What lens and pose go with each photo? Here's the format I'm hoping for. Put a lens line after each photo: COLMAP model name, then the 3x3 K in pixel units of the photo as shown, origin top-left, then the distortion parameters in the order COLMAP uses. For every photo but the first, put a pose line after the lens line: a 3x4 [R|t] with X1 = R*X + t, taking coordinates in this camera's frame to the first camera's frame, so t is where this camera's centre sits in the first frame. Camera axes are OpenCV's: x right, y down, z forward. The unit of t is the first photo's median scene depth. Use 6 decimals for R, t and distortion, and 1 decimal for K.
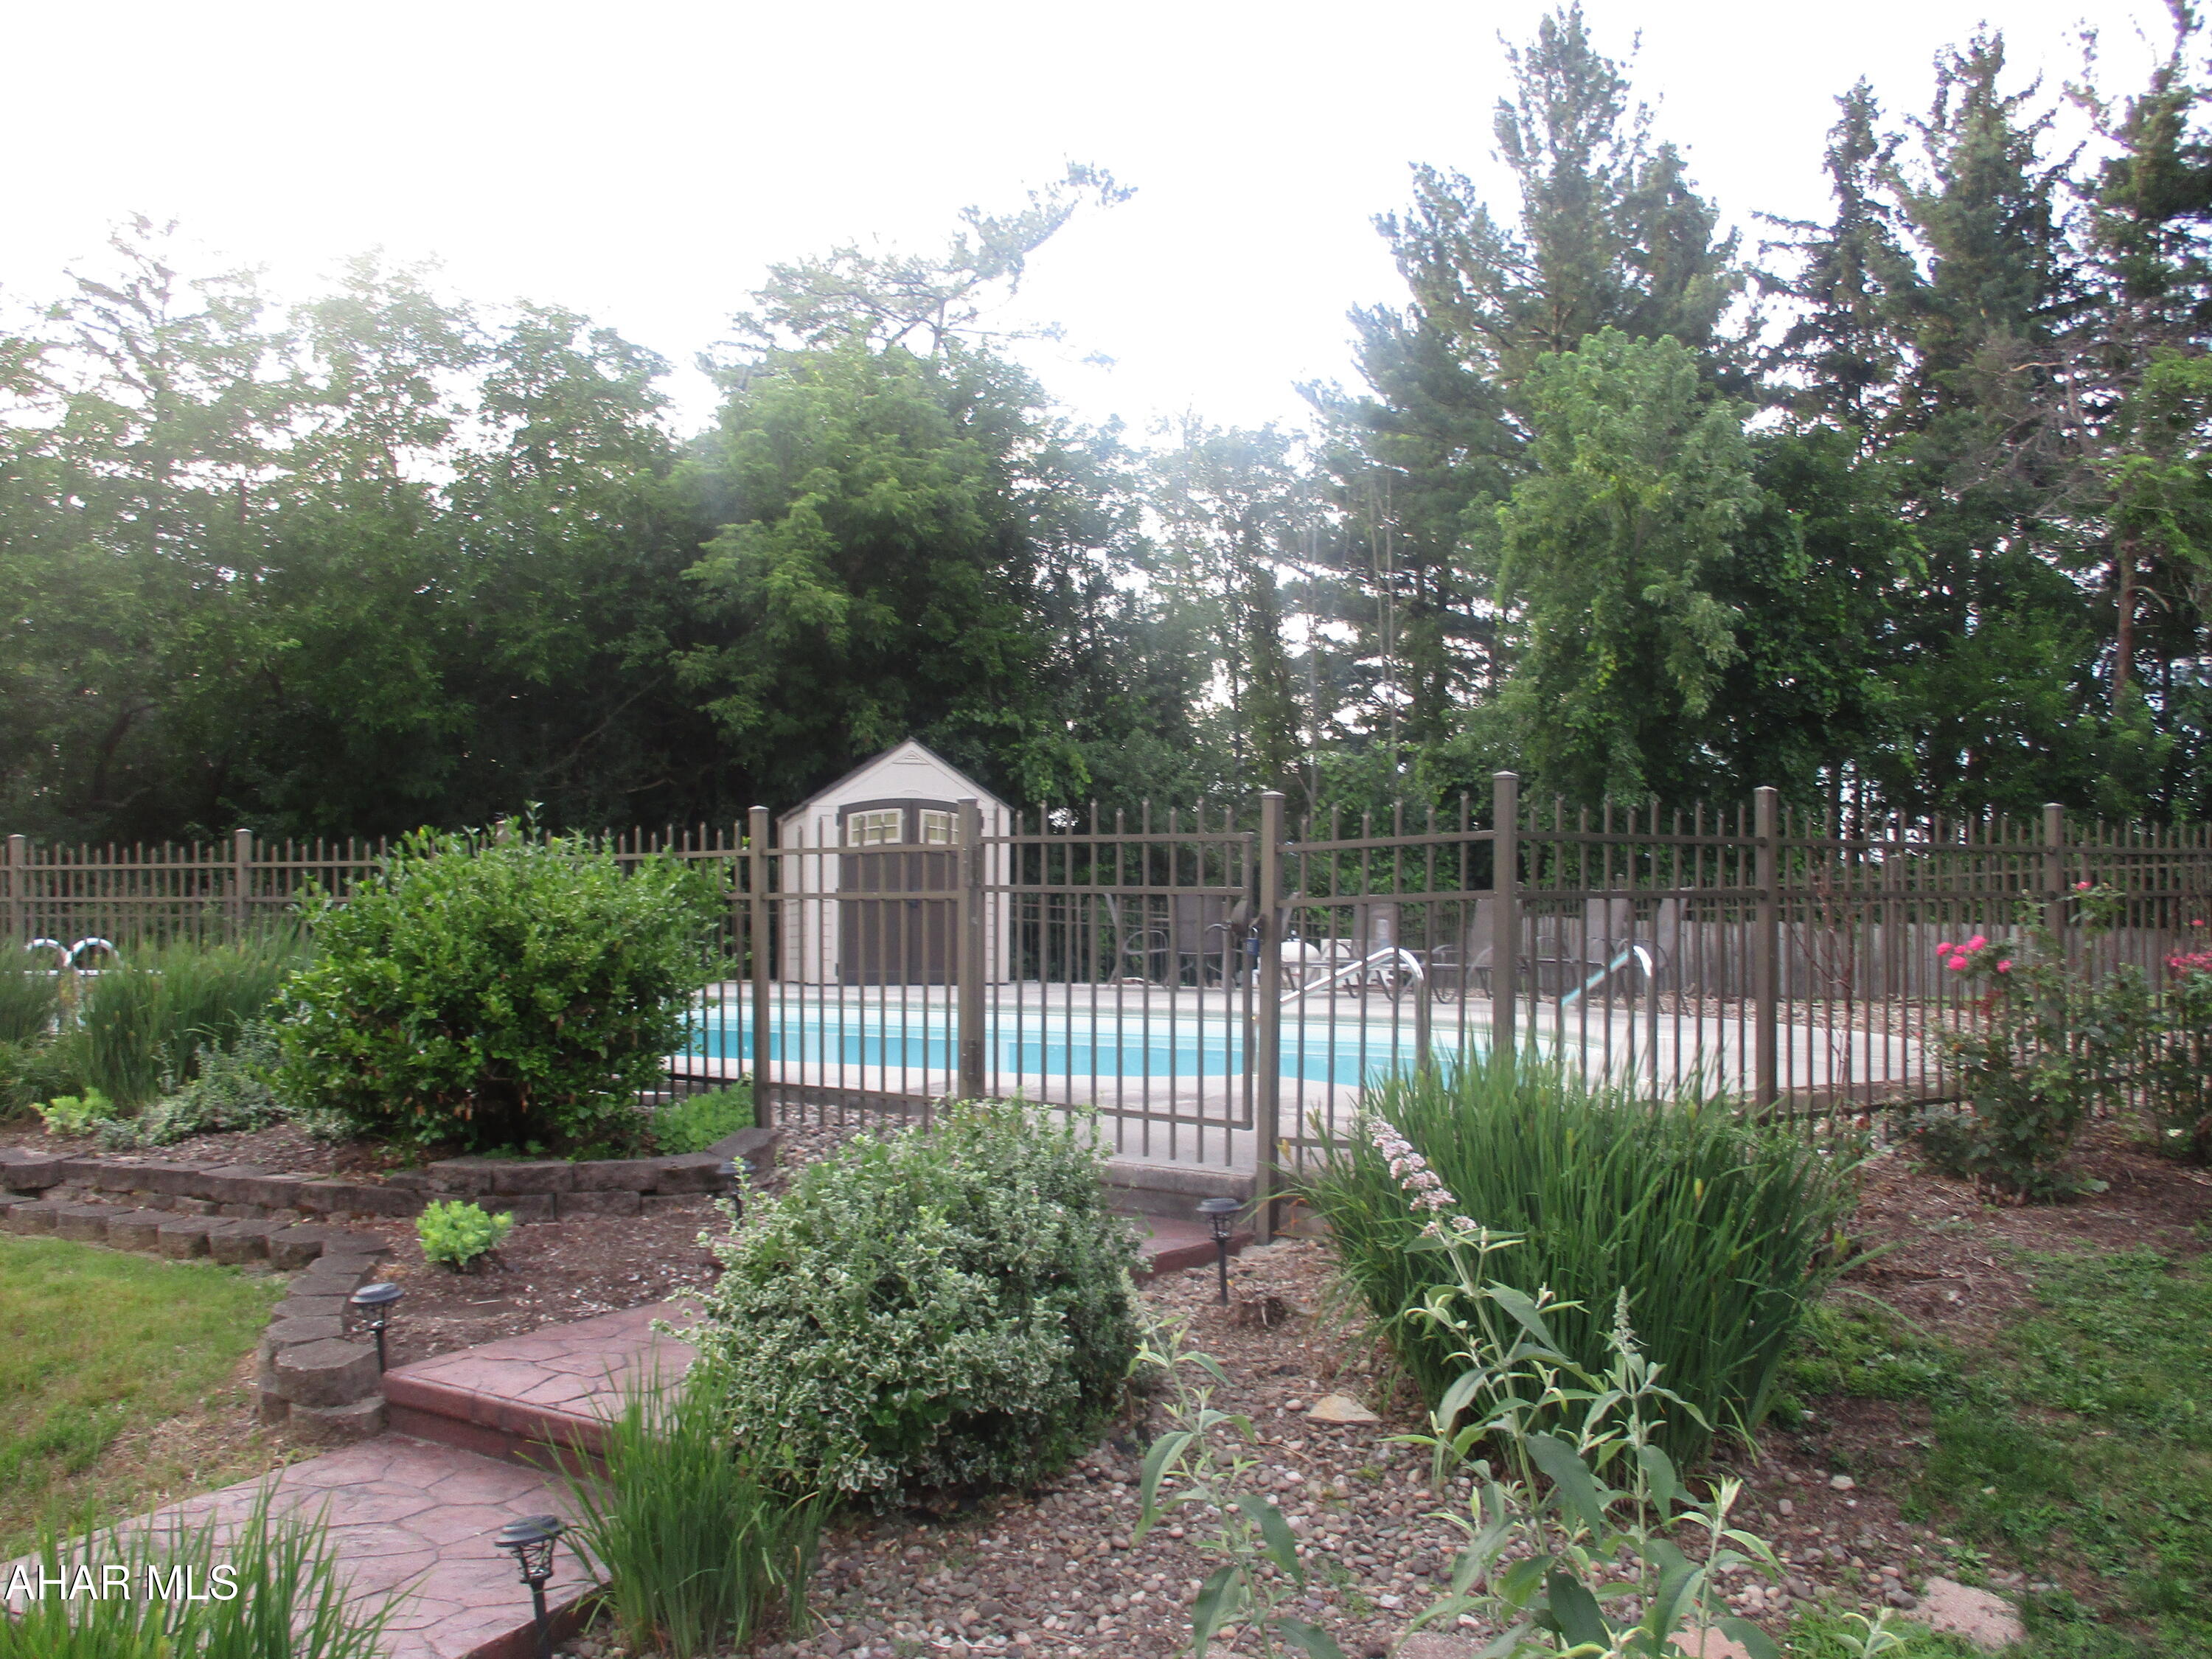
lens RADIAL K [[1841.5, 0, 1106.0], [0, 1841.5, 834.9], [0, 0, 1]] dist [-0.022230, 0.001155]
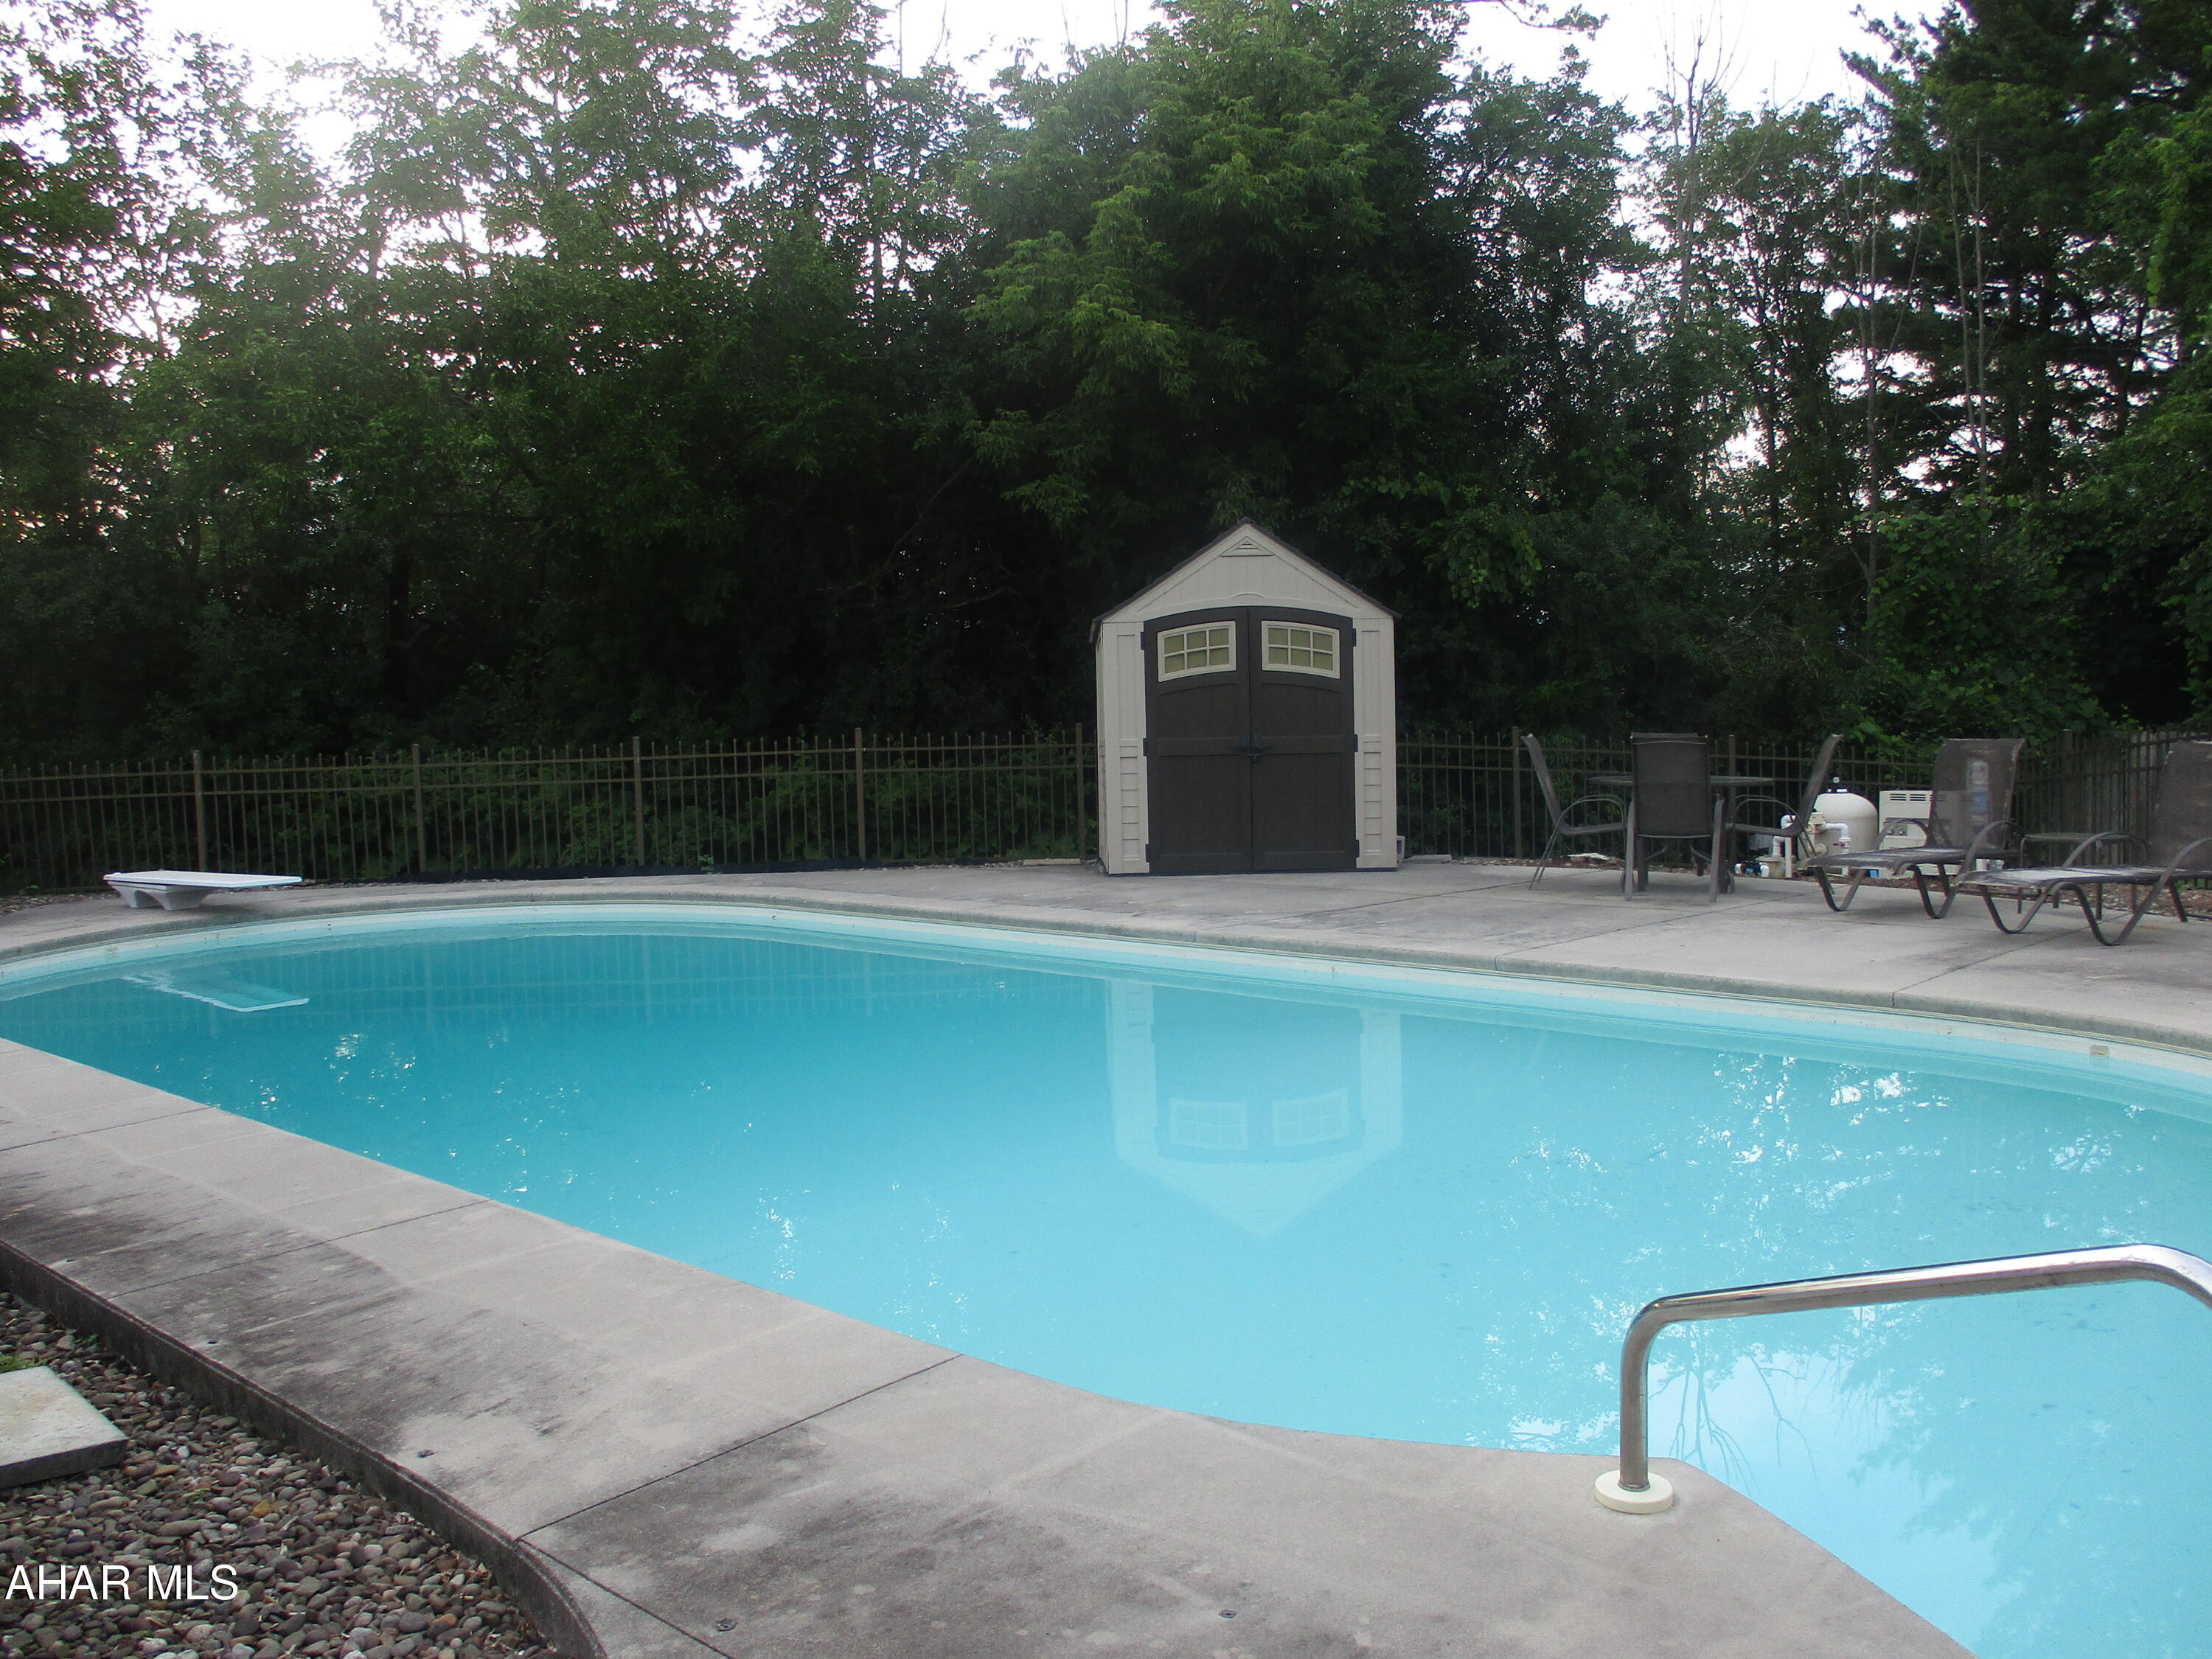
lens RADIAL K [[1841.5, 0, 1105.2], [0, 1841.5, 820.4], [0, 0, 1]] dist [-0.022230, 0.001155]
pose [[0.959713, -0.005820, -0.280920, 0.014223], [0.035167, 0.994412, 0.099541, -0.003941], [0.278771, -0.105410, 0.954555, 0.118011]]
